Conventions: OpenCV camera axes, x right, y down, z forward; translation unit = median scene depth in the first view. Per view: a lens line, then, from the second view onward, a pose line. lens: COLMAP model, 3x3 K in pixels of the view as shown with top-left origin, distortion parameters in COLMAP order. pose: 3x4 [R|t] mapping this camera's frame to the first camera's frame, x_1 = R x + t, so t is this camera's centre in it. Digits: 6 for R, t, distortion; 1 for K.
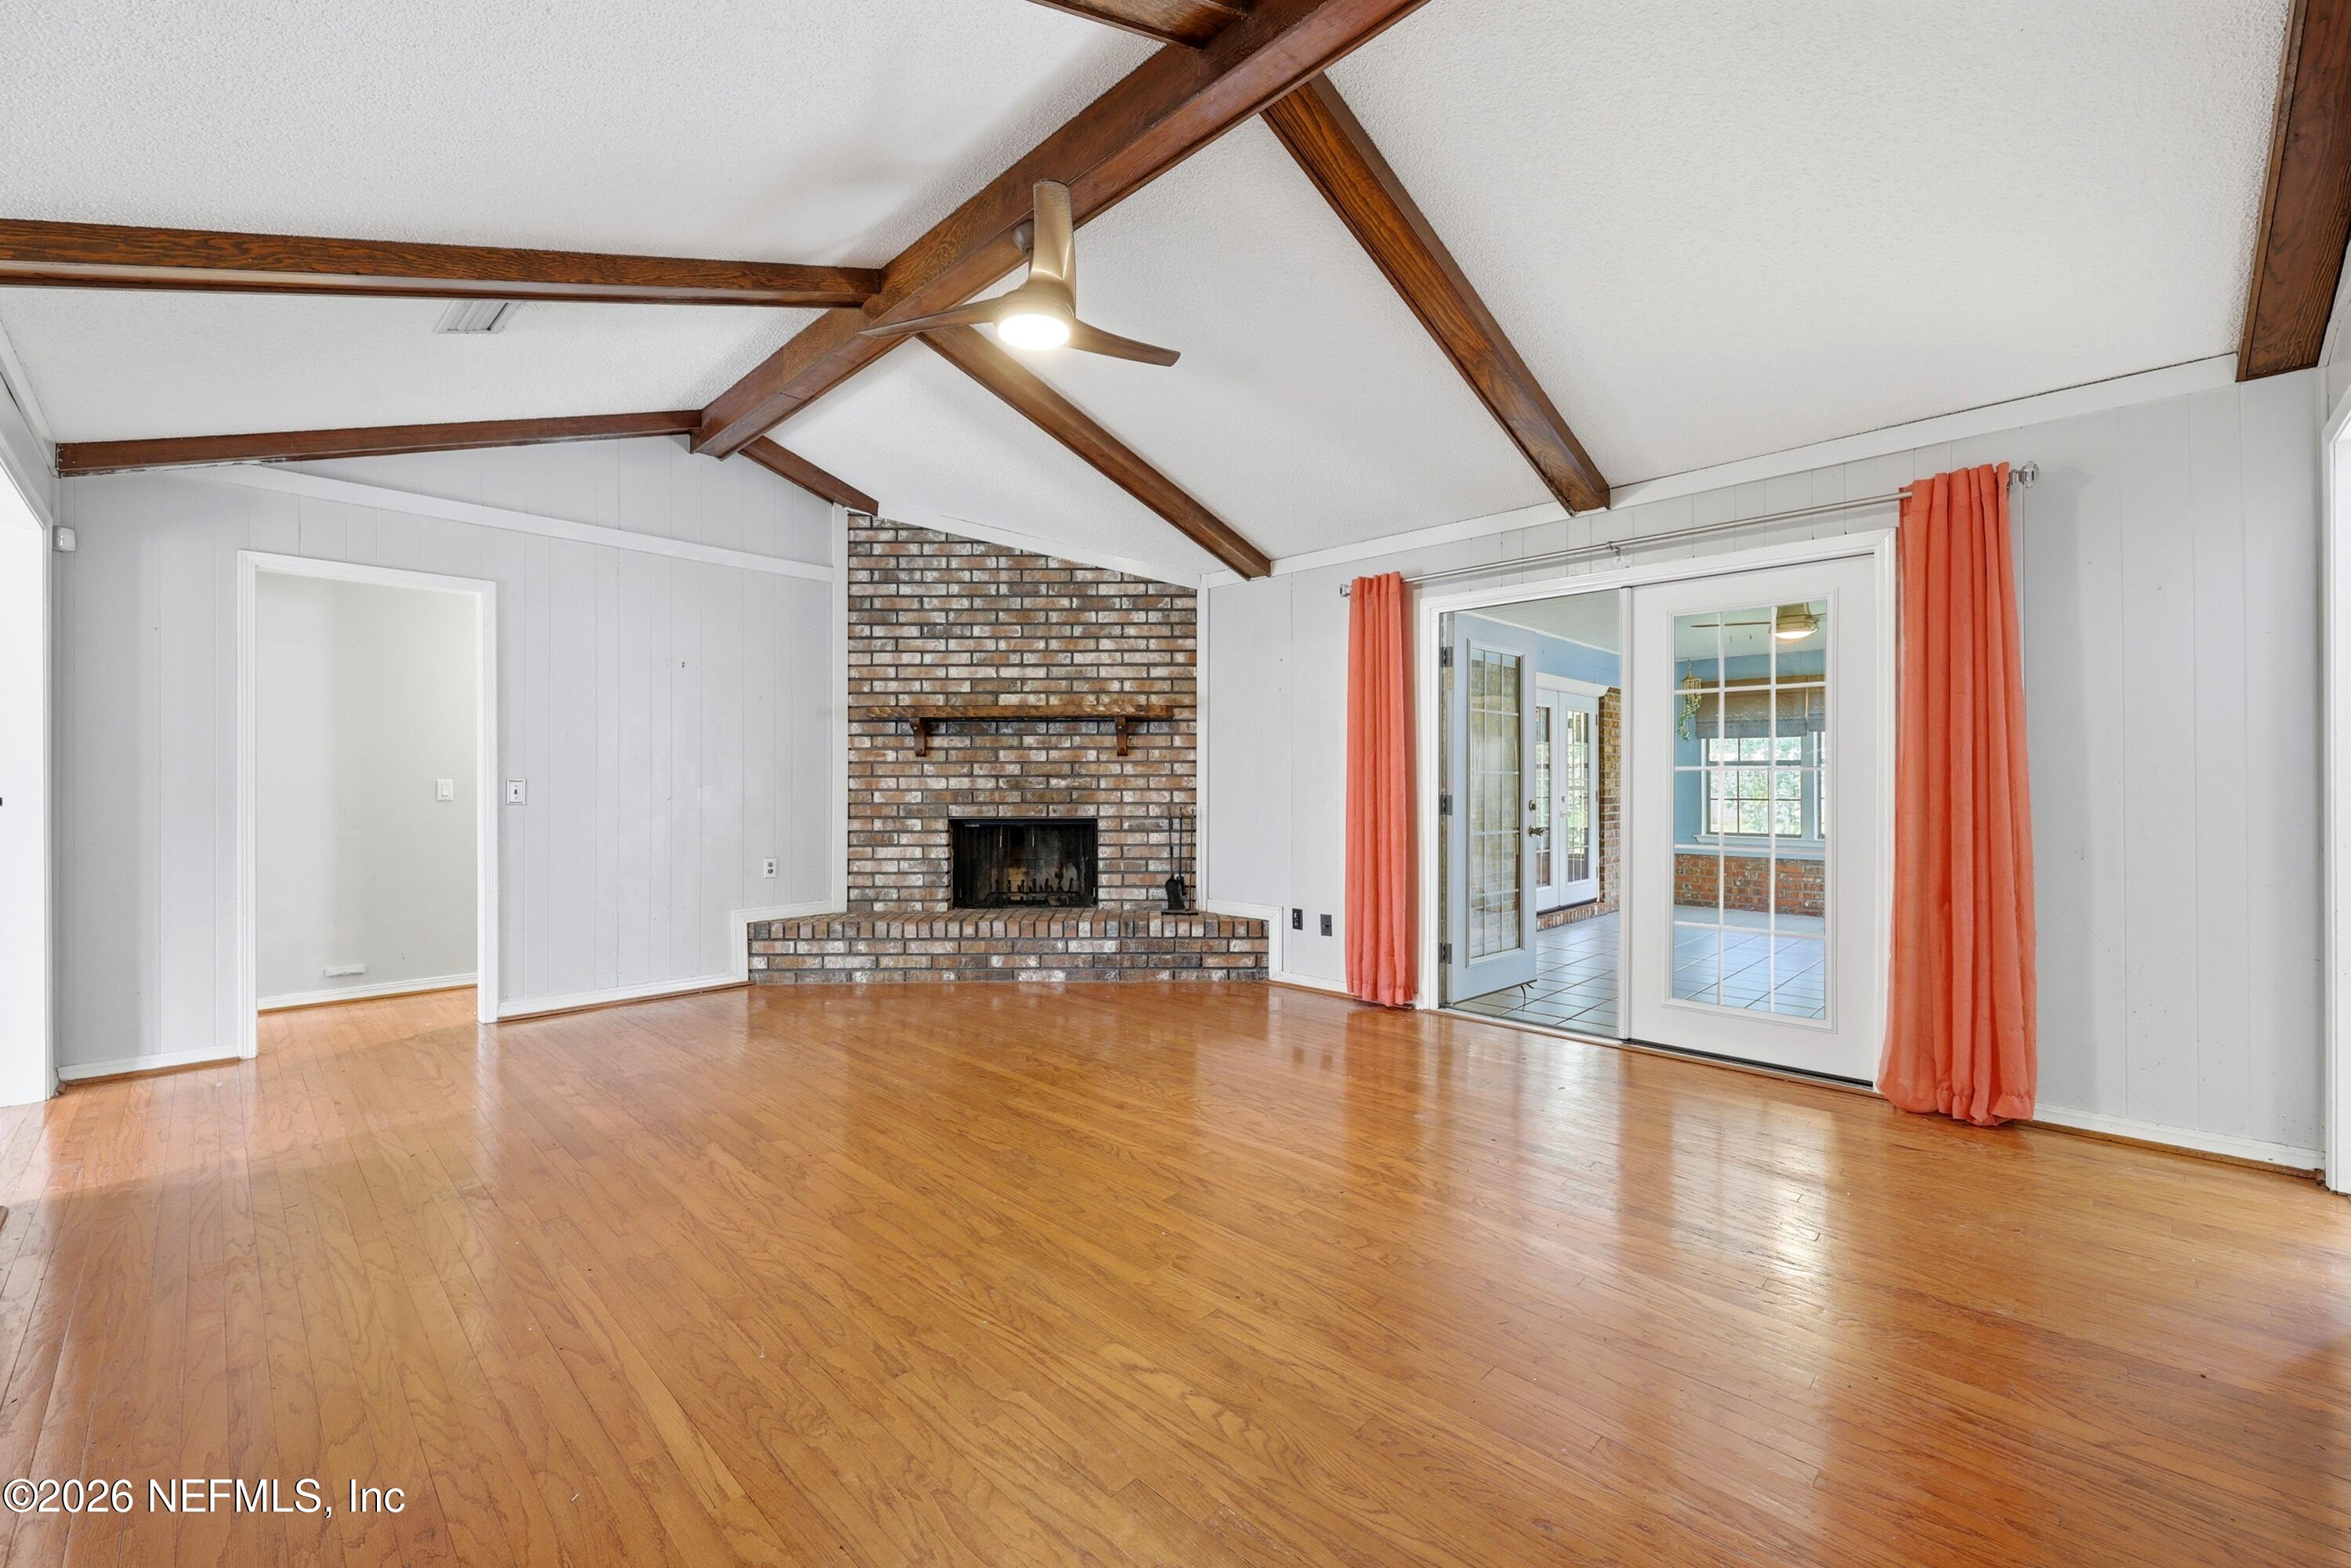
lens RADIAL K [[949.1, 0, 1167.6], [0, 949.1, 780.1], [0, 0, 1]] dist [0.003065, 0.000167]
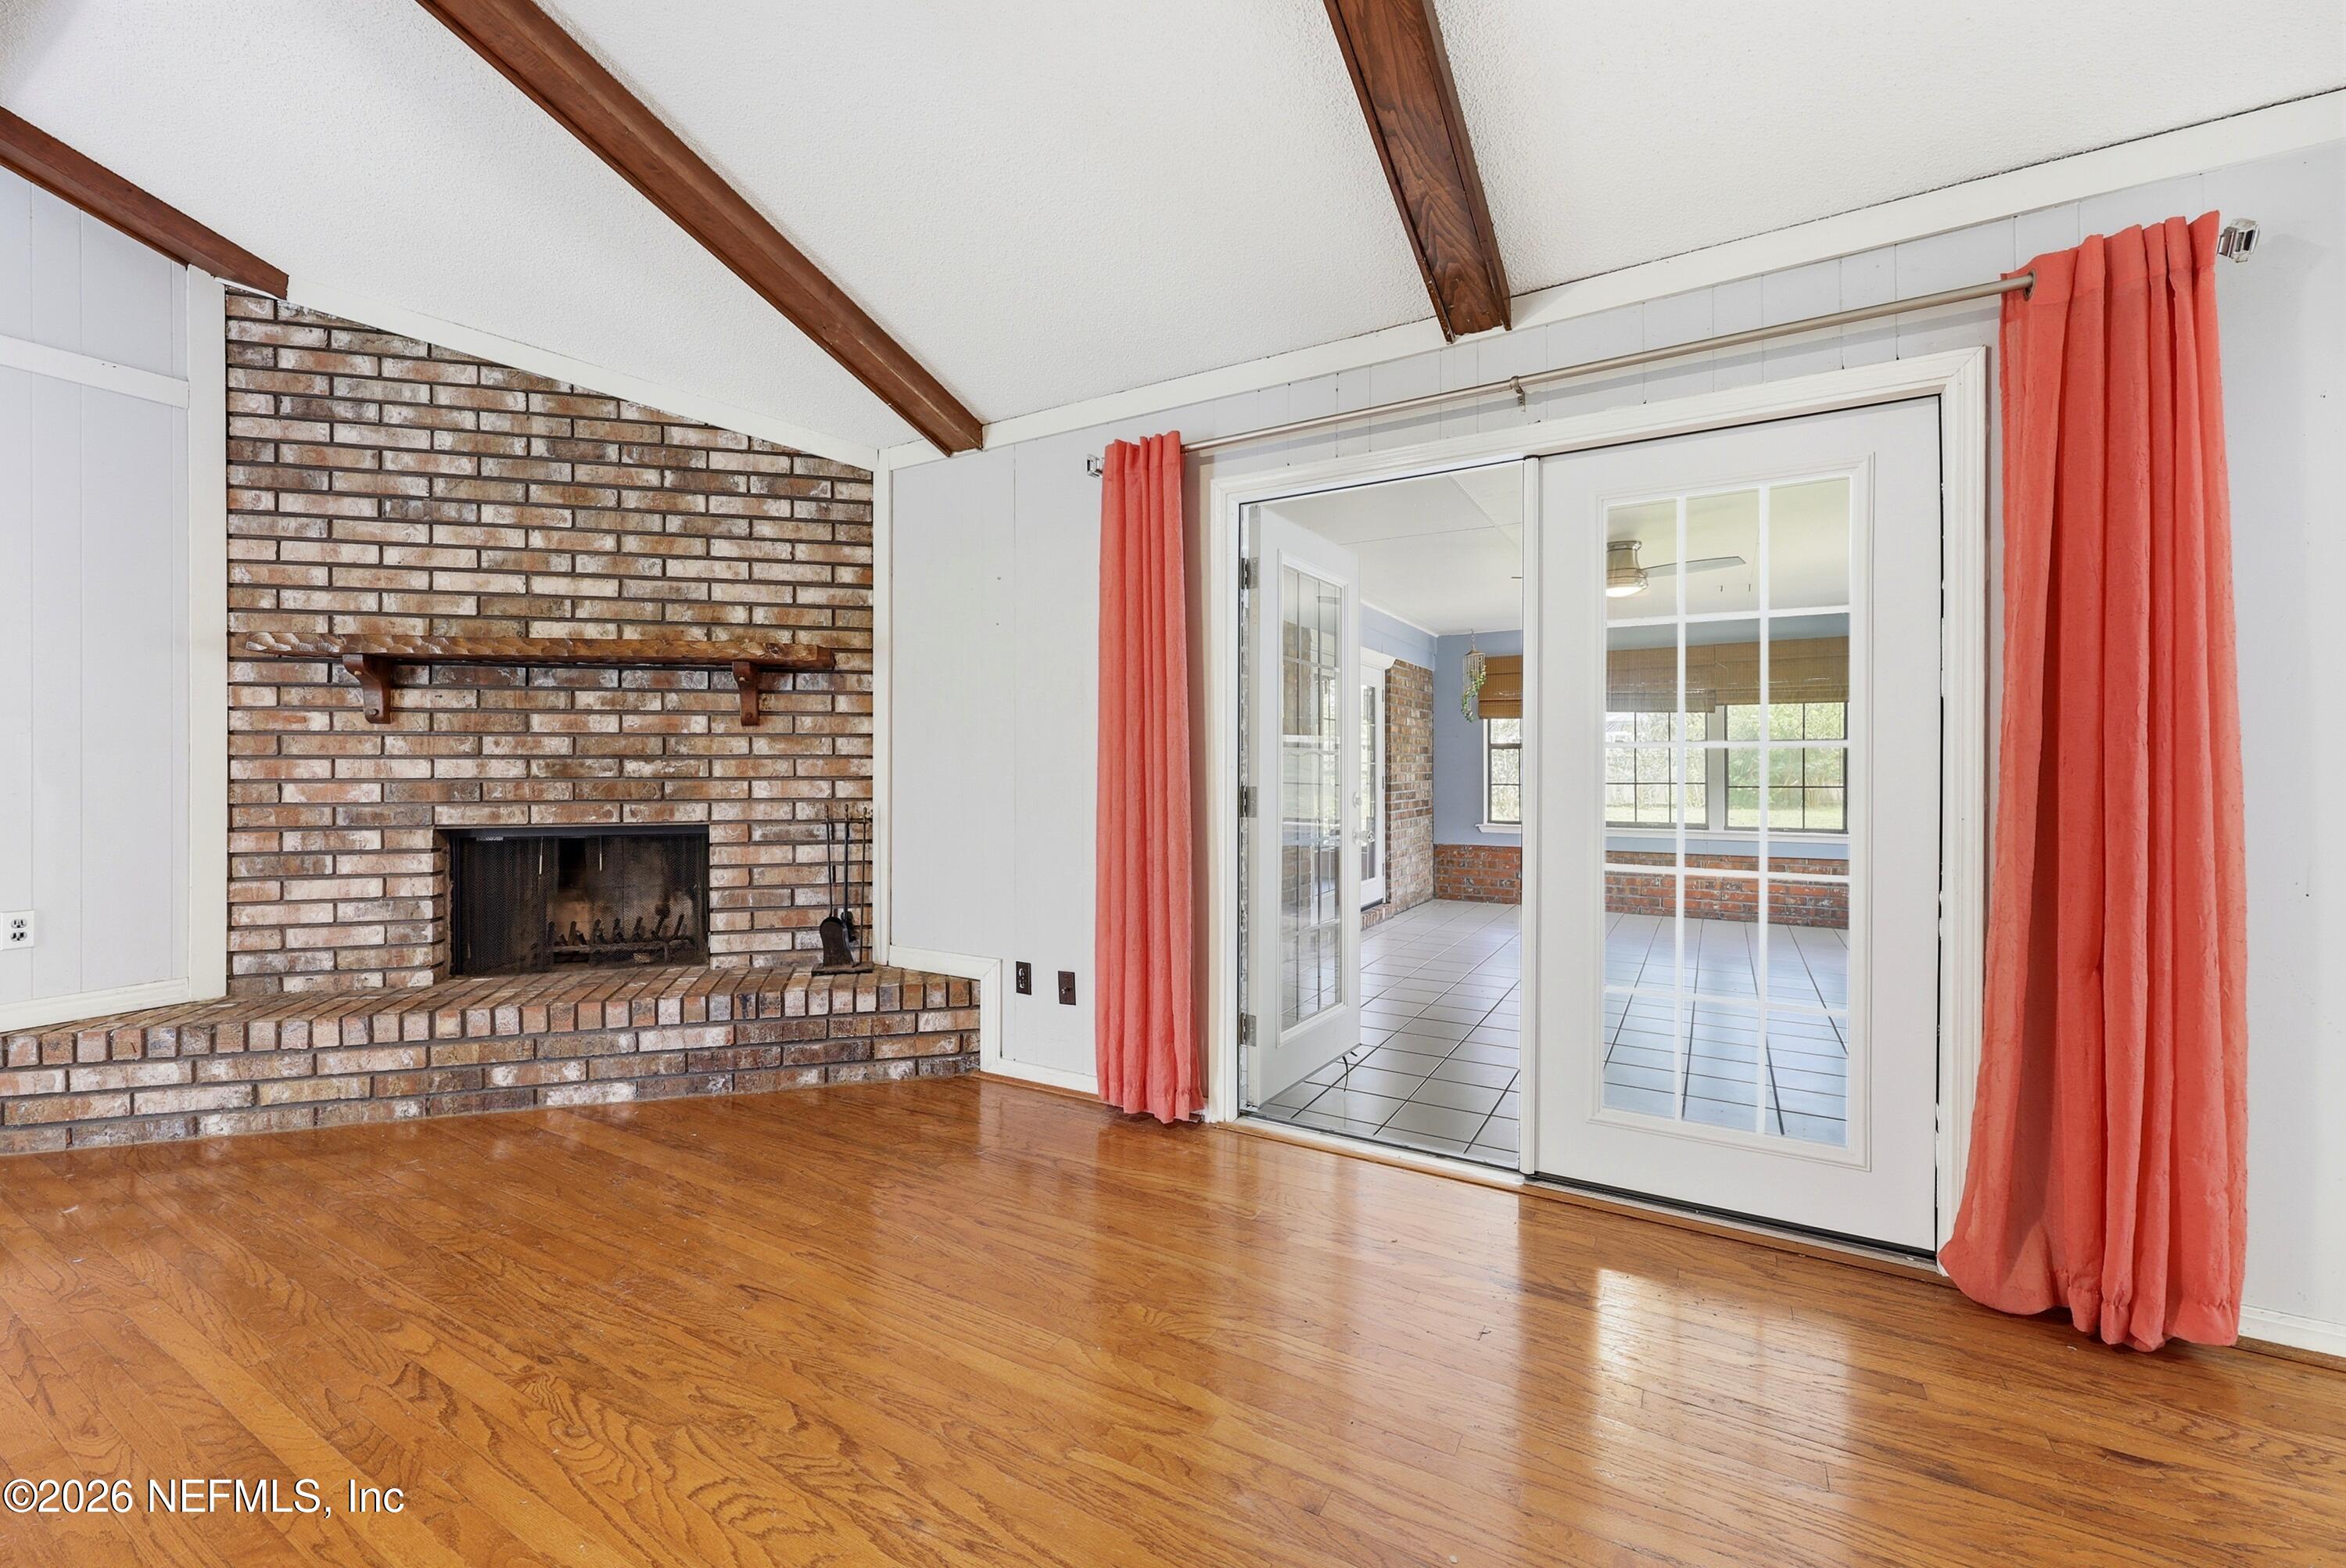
lens RADIAL K [[947.1, 0, 1165.1], [0, 947.1, 780.1], [0, 0, 1]] dist [0.003065, 0.000167]
pose [[0.969168, -0.003938, 0.246368, 0.064613], [-0.000029, 0.999870, 0.016094, 0.000831], [-0.246399, -0.015605, 0.969043, 0.316932]]
